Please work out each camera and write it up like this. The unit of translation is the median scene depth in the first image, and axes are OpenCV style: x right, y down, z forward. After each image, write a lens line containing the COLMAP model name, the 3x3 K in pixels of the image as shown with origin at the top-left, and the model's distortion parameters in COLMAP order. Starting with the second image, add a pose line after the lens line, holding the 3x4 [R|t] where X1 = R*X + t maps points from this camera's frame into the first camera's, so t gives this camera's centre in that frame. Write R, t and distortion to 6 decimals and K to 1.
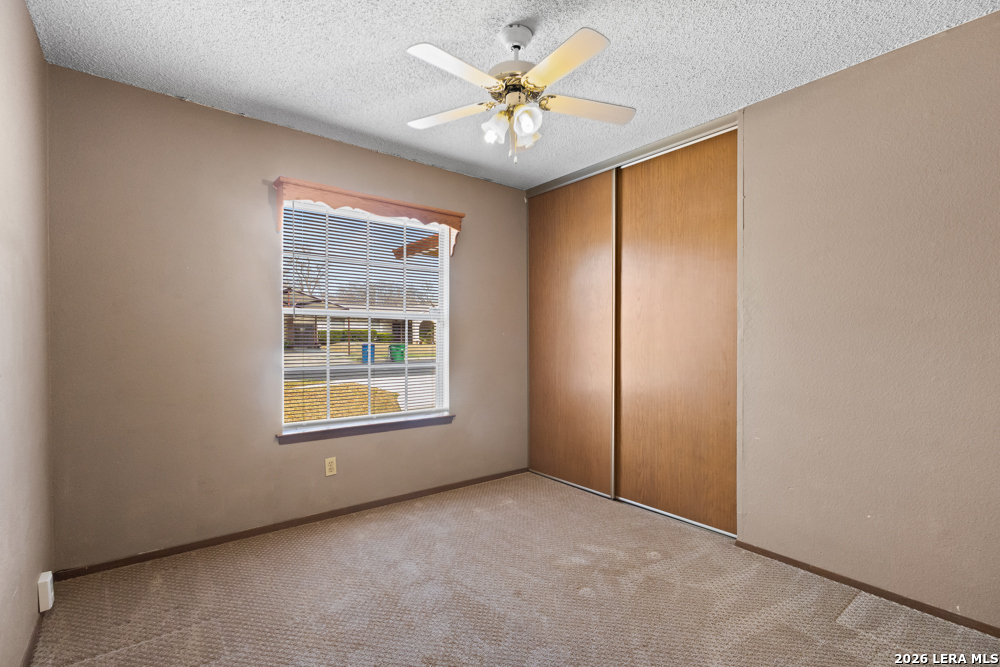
lens RADIAL K [[460.5, 0, 498.9], [0, 460.5, 335.8], [0, 0, 1]] dist [0.000962, 0.000828]
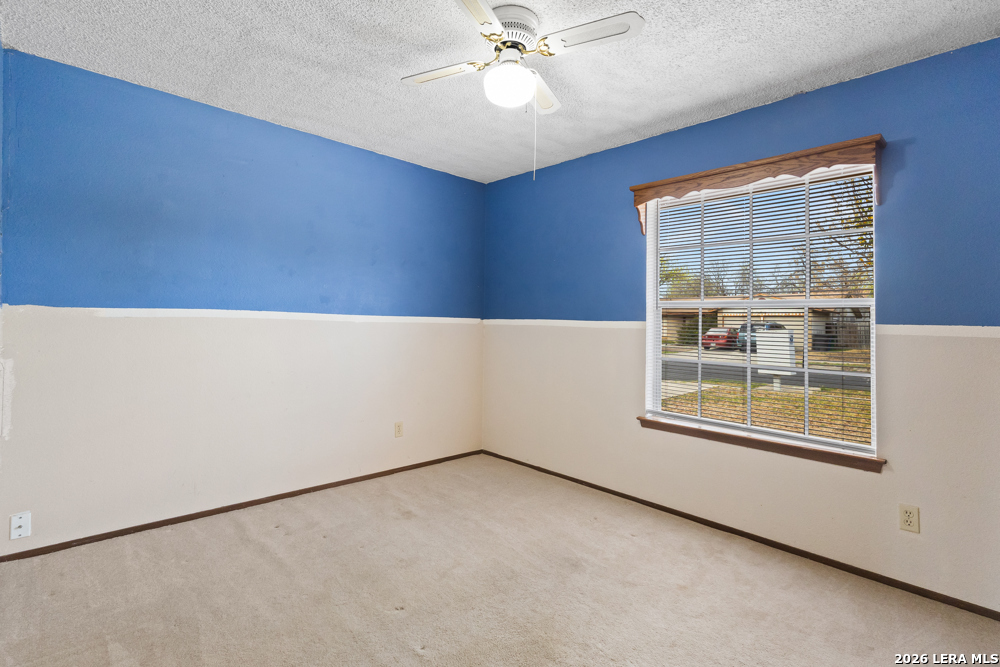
lens RADIAL K [[460.5, 0, 498.9], [0, 460.5, 335.8], [0, 0, 1]] dist [0.000962, 0.000828]
pose [[0.097667, 0.031945, -0.994706, 0.483732], [-0.014832, 0.999420, 0.030640, -0.008181], [0.995109, 0.011761, 0.098084, 0.437043]]
